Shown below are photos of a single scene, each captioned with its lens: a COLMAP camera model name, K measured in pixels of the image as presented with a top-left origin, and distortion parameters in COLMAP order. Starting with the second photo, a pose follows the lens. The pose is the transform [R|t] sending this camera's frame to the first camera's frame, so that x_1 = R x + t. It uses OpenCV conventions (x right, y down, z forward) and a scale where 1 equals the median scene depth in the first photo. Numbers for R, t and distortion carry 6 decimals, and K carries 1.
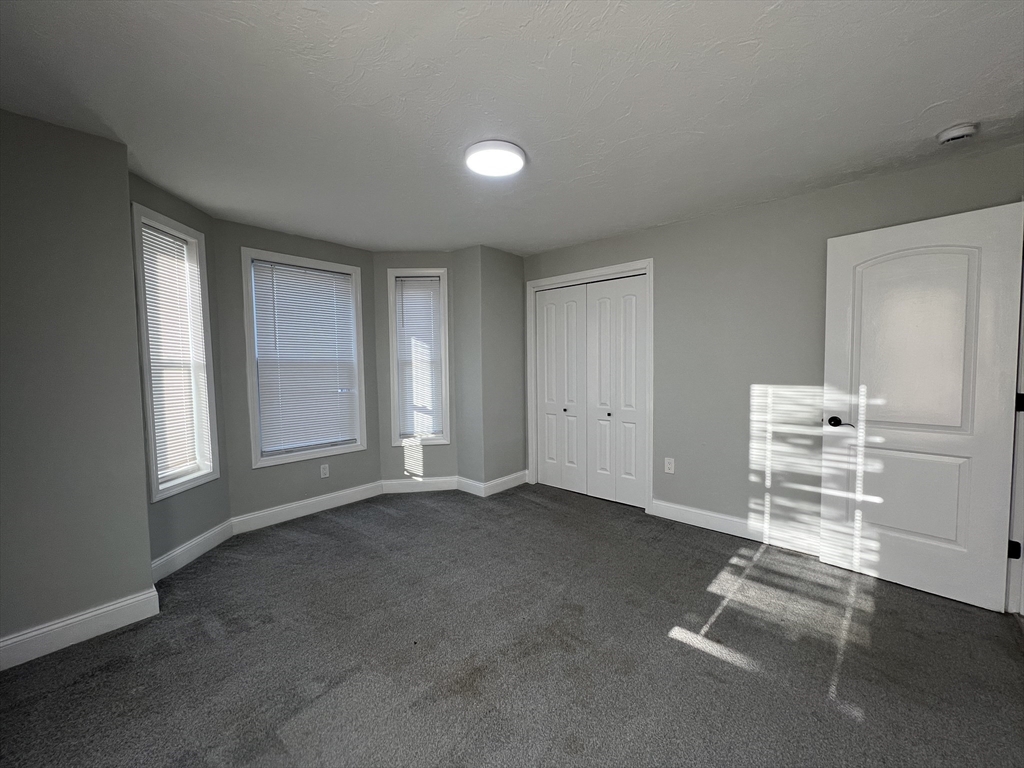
lens RADIAL K [[406.3, 0, 511.9], [0, 406.3, 386.3], [0, 0, 1]] dist [0.001218, 0.000231]
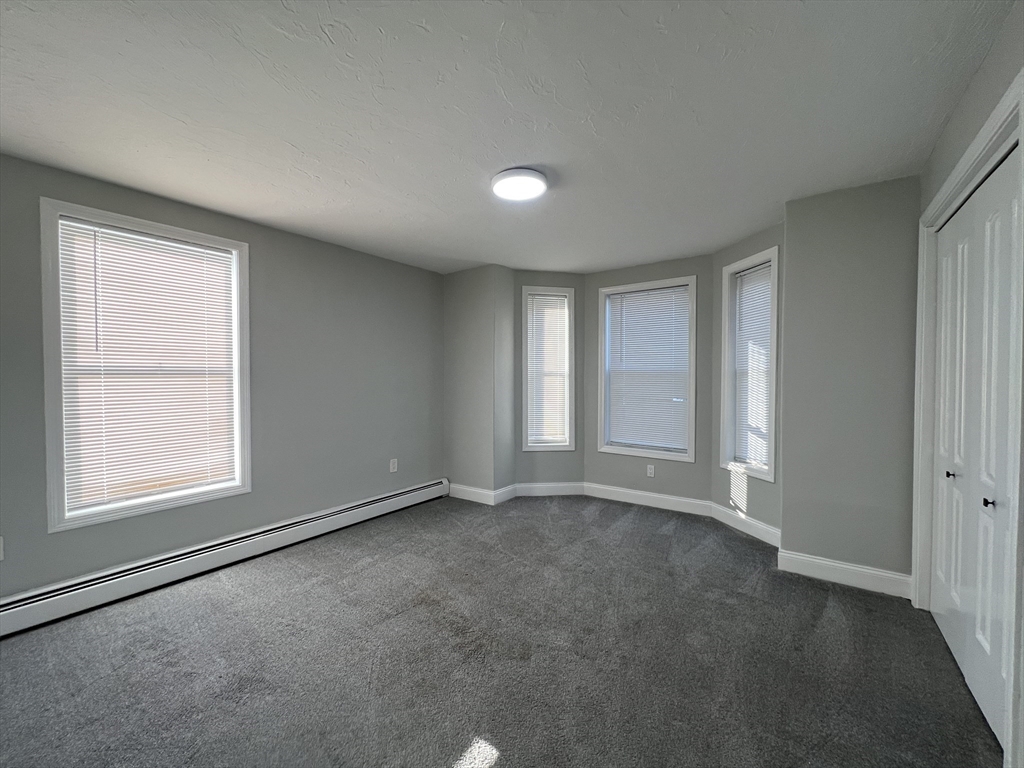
lens RADIAL K [[406.3, 0, 515.6], [0, 406.3, 385.3], [0, 0, 1]] dist [0.001218, 0.000231]
pose [[0.122142, 0.033057, -0.991962, 0.551535], [-0.055481, 0.998110, 0.026430, -0.030292], [0.990961, 0.051807, 0.123745, 0.464664]]
